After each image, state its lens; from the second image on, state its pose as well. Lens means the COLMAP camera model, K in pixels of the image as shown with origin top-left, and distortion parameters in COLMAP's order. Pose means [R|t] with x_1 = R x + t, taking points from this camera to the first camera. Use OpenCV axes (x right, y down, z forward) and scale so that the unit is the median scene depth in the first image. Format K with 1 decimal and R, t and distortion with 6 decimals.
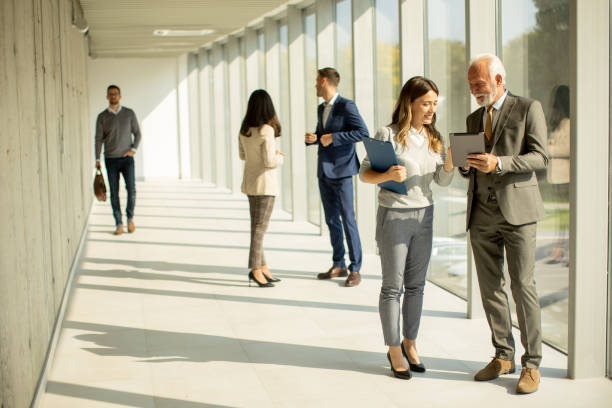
lens RADIAL K [[889.2, 0, 306.0], [0, 889.2, 204.0], [0, 0, 1]] dist [-0.191944, 0.532276]
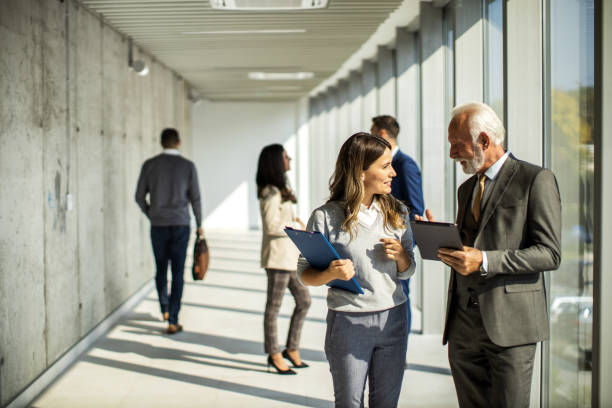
lens RADIAL K [[889.2, 0, 306.0], [0, 889.2, 204.0], [0, 0, 1]] dist [-0.191944, 0.532276]
pose [[0.982087, 0.024820, -0.186784, 0.124364], [-0.034038, 0.998347, -0.046308, -0.029794], [0.185326, 0.051836, 0.981309, 0.166176]]
